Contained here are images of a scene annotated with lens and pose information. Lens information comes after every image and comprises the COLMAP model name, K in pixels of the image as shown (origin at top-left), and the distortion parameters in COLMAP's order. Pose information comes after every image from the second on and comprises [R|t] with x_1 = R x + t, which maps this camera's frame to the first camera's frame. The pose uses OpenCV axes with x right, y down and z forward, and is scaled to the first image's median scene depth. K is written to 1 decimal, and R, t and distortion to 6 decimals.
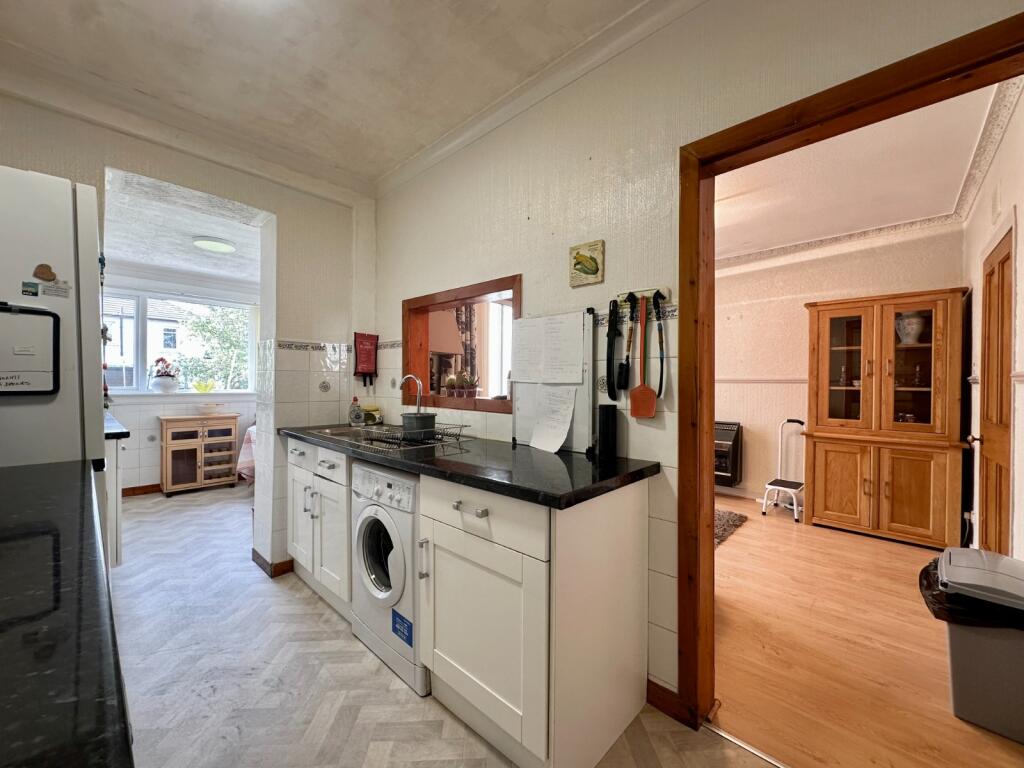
lens RADIAL K [[408.5, 0, 512.0], [0, 408.5, 384.0], [0, 0, 1]] dist [0.000302, -0.000171]
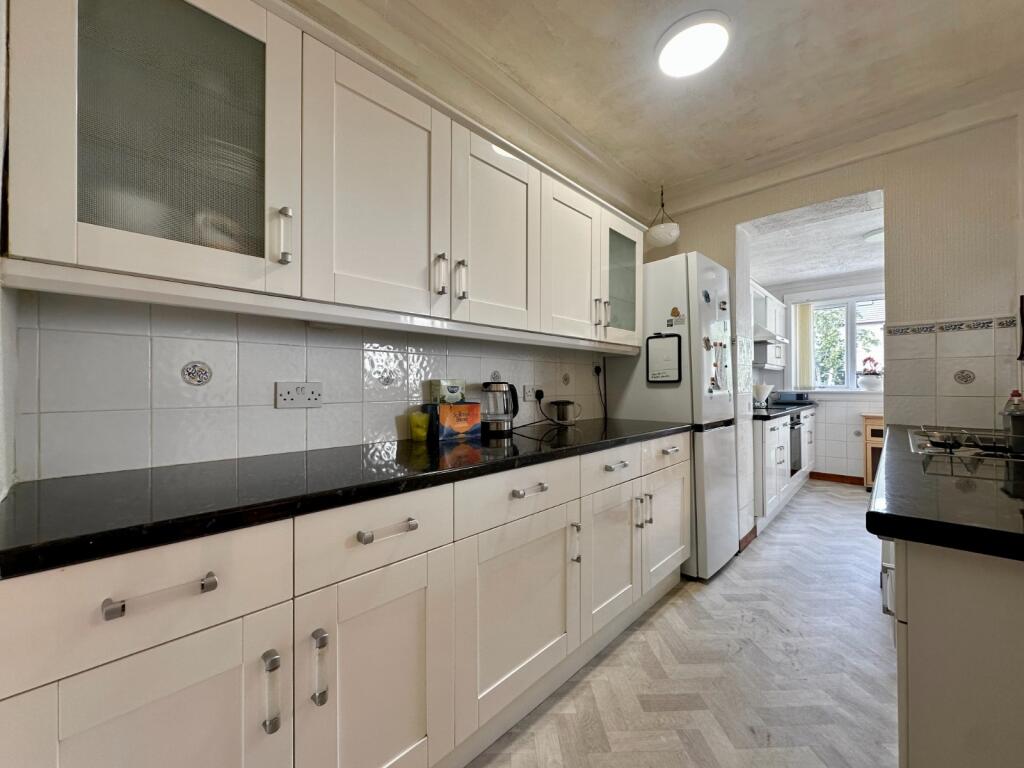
lens RADIAL K [[408.5, 0, 512.0], [0, 408.5, 384.0], [0, 0, 1]] dist [0.000302, -0.000171]
pose [[-0.001623, -0.013499, -0.999908, 0.245750], [0.001340, 0.999908, -0.013502, 0.022988], [0.999998, -0.001362, -0.001605, 0.130838]]
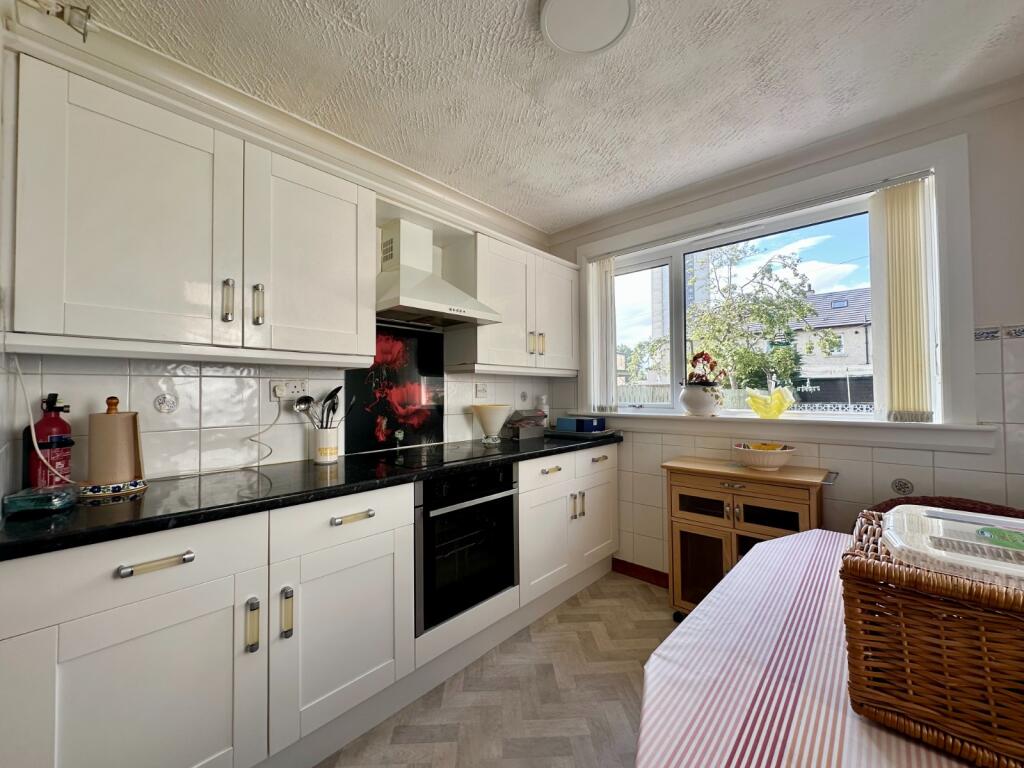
lens RADIAL K [[408.5, 0, 512.0], [0, 408.5, 384.0], [0, 0, 1]] dist [0.000302, -0.000171]
pose [[0.009365, -0.032823, -0.999417, -0.407519], [0.004152, 0.999454, -0.032785, -0.004261], [0.999948, -0.003843, 0.009496, 1.000414]]
